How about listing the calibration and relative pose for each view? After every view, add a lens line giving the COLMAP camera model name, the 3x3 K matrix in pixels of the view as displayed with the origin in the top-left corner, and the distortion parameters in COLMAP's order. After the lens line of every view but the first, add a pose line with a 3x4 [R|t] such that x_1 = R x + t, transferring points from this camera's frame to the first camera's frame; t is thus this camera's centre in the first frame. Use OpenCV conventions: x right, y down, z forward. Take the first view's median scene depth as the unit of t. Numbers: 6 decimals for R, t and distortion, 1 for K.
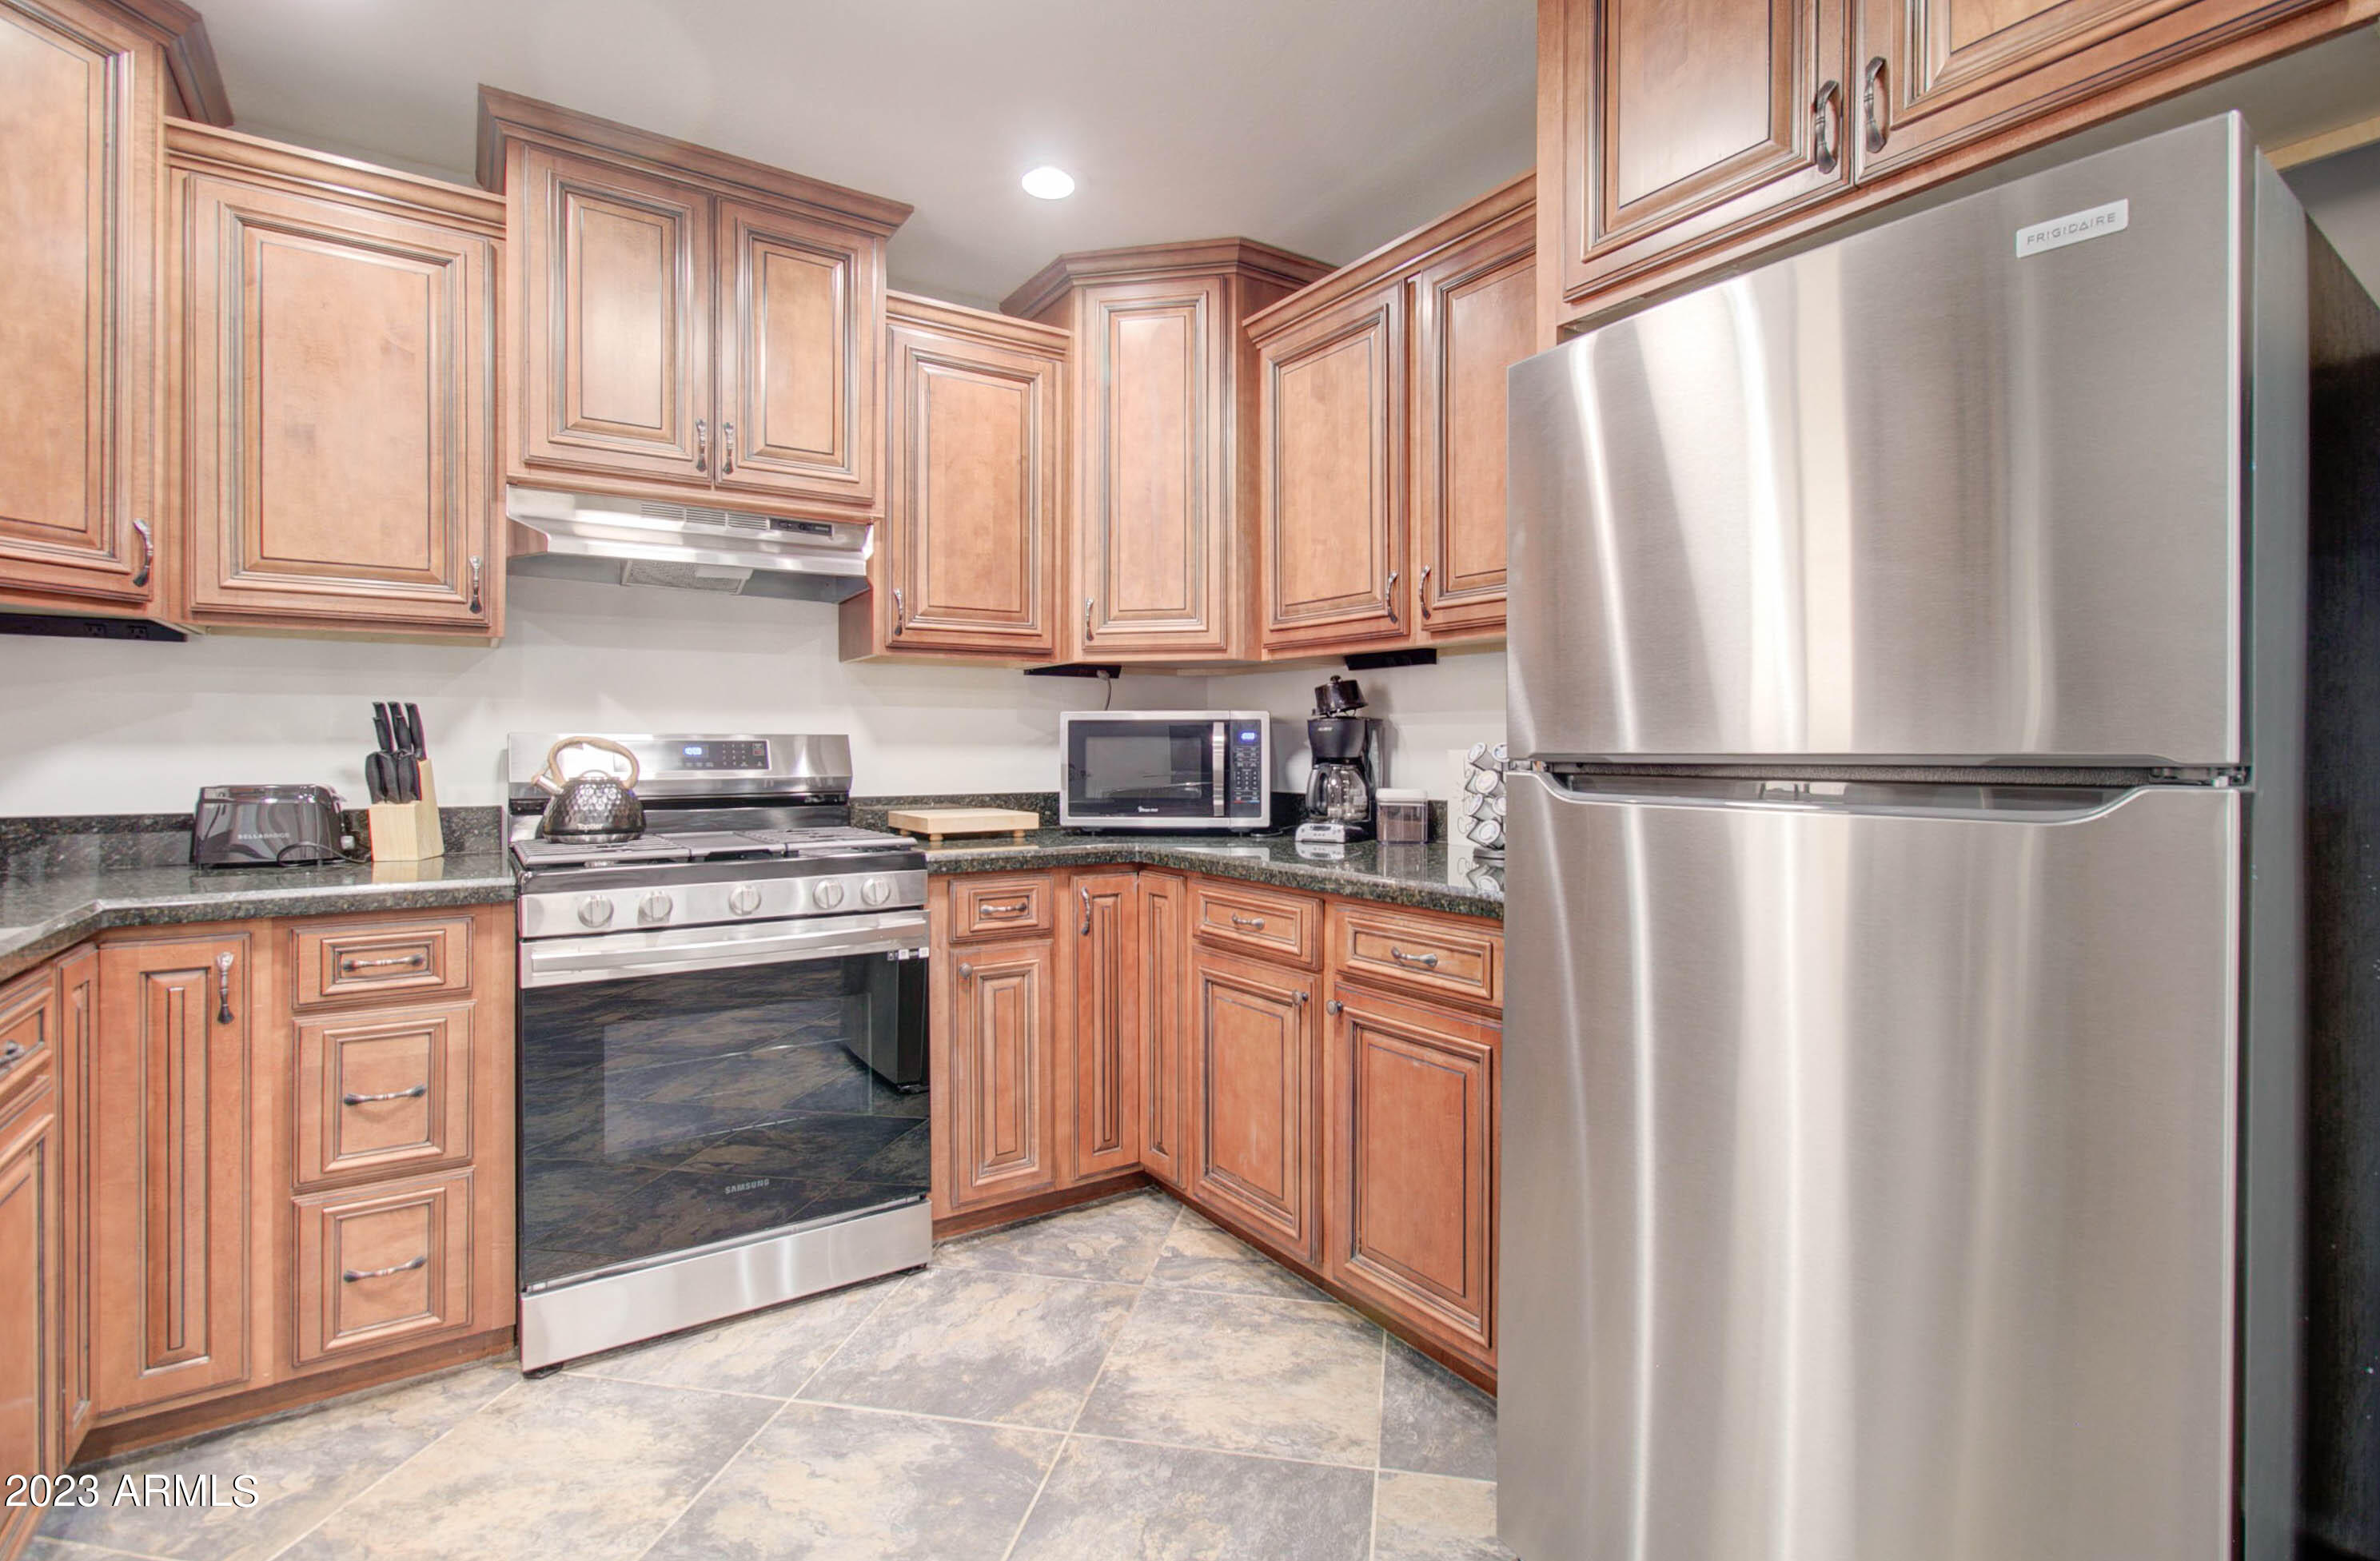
lens RADIAL K [[1116.3, 0, 1200.6], [0, 1116.3, 751.1], [0, 0, 1]] dist [-0.003485, 0.009529]
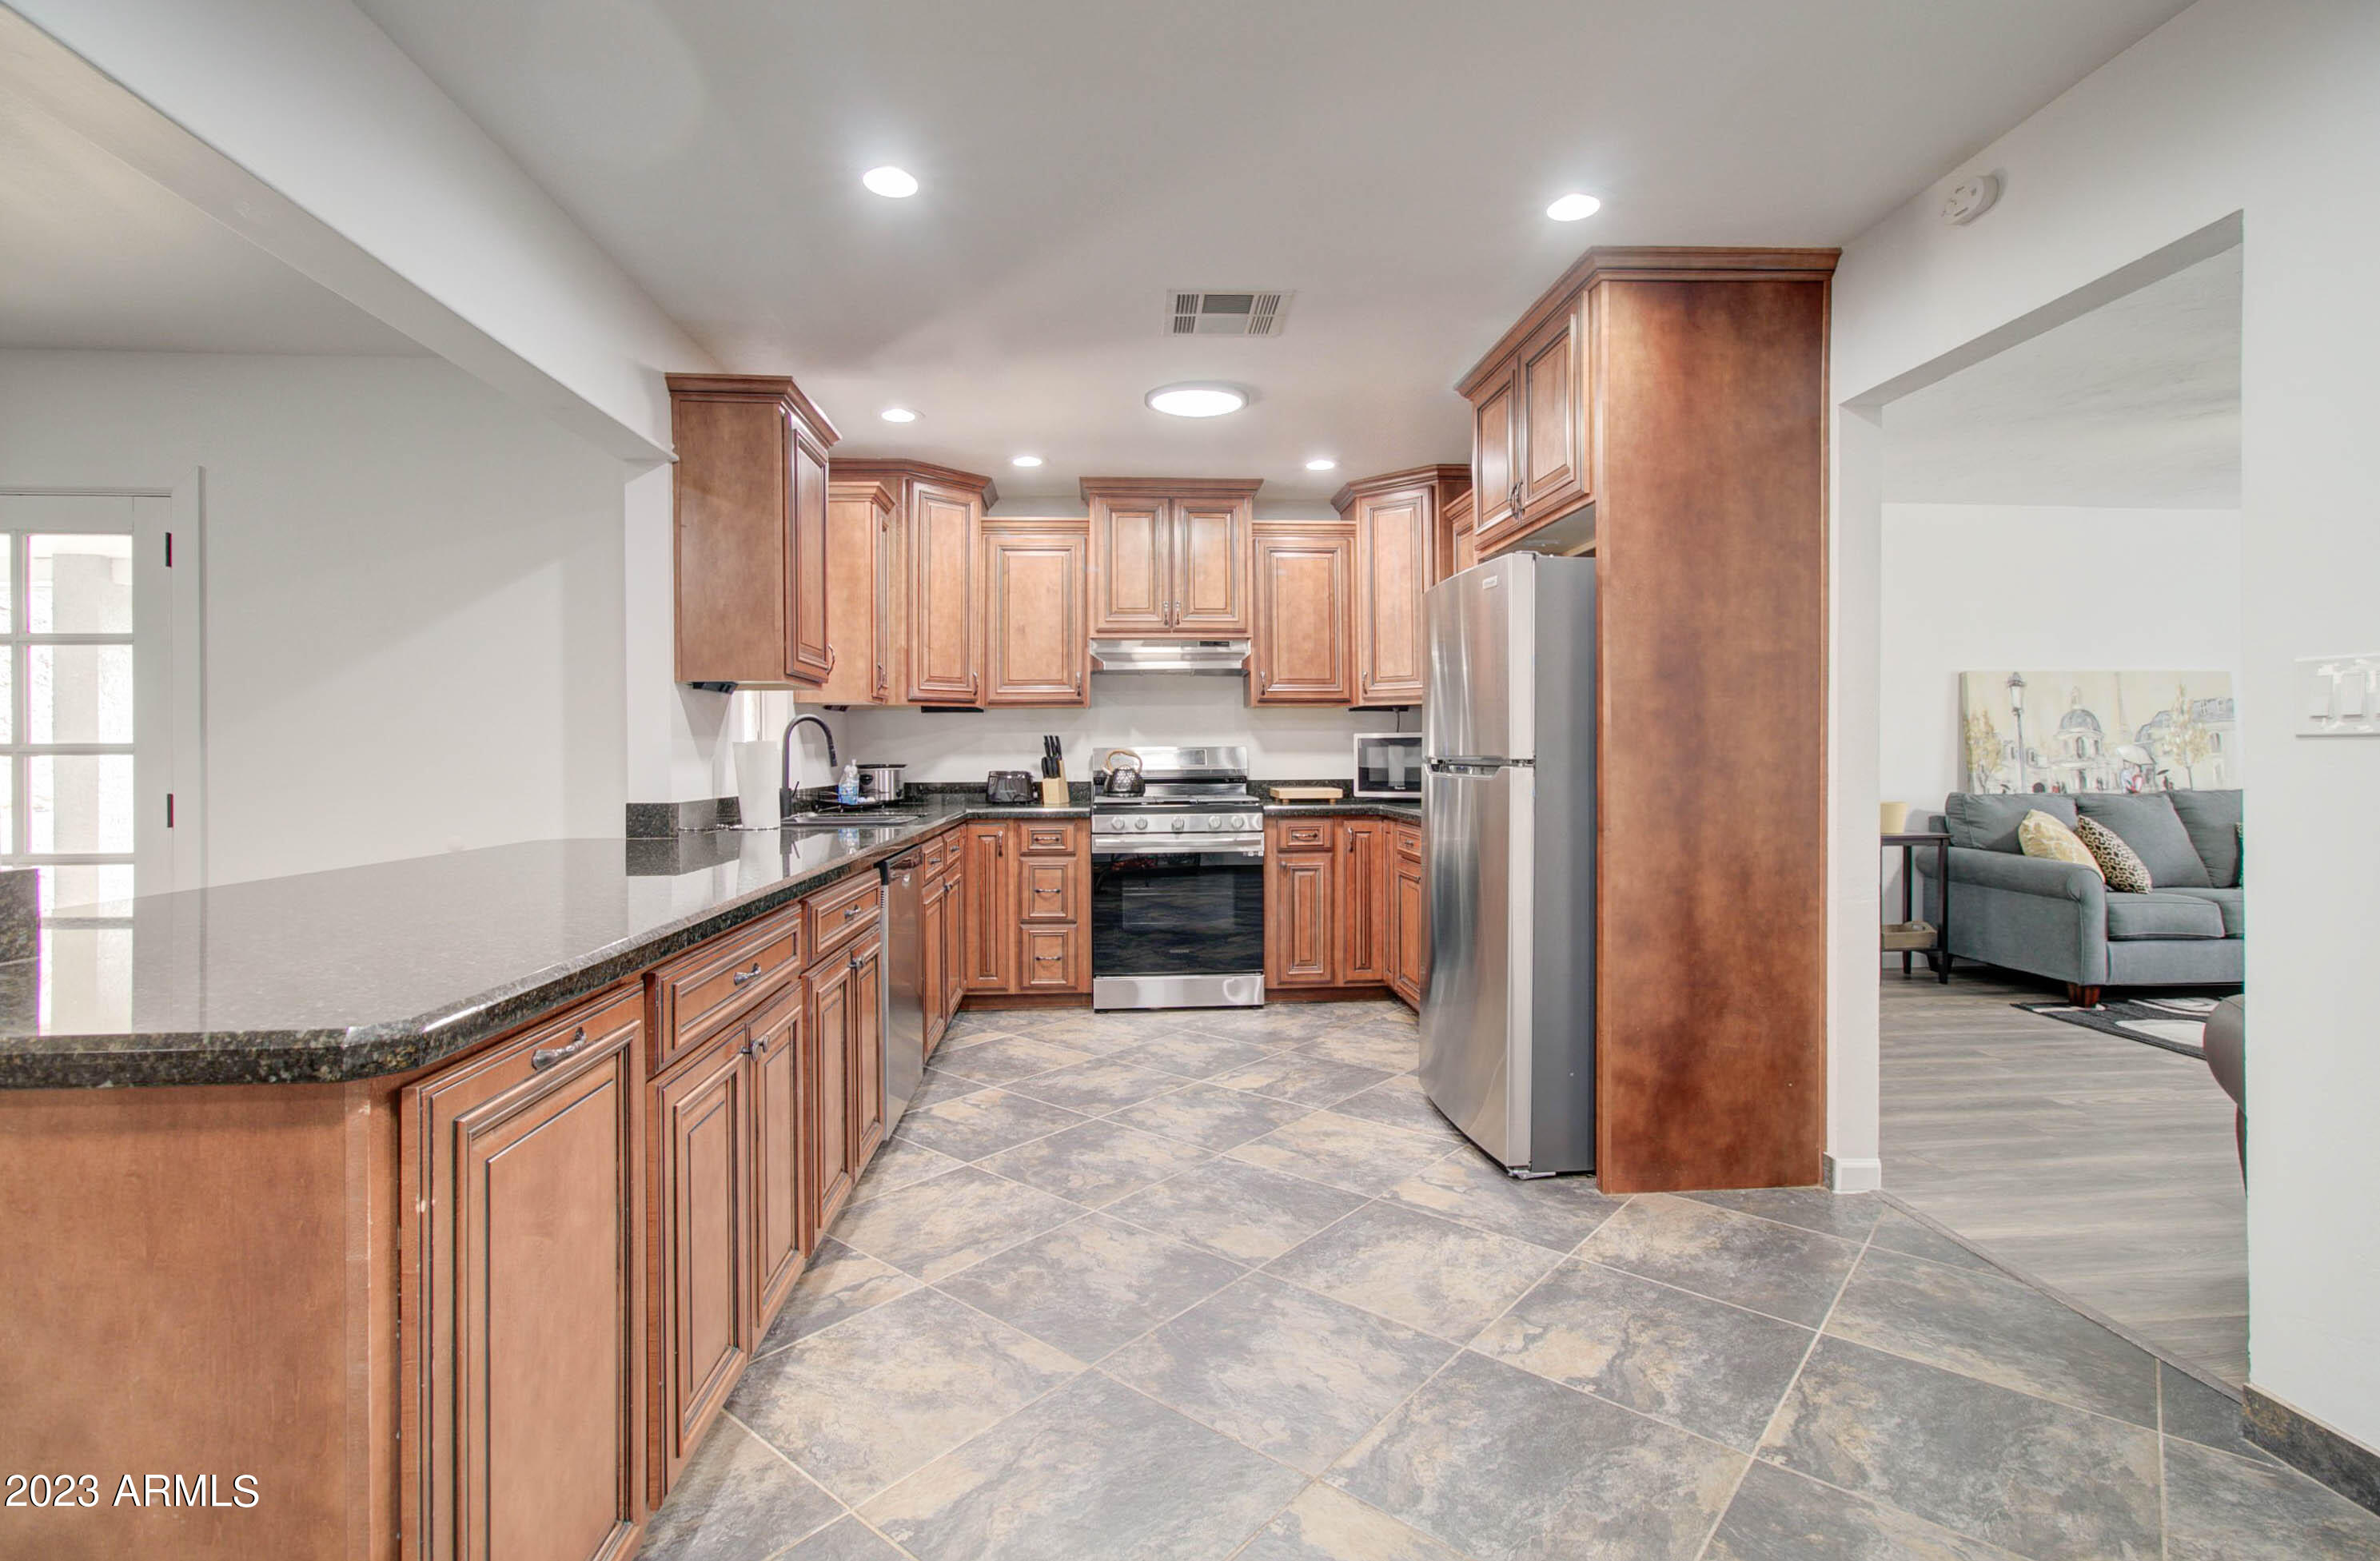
lens RADIAL K [[1116.3, 0, 1200.6], [0, 1116.3, 751.1], [0, 0, 1]] dist [-0.003485, 0.009529]
pose [[0.876077, -0.007050, -0.482119, 0.623105], [0.005084, 0.999973, -0.005384, 0.002688], [0.482144, 0.002265, 0.876089, -0.822688]]
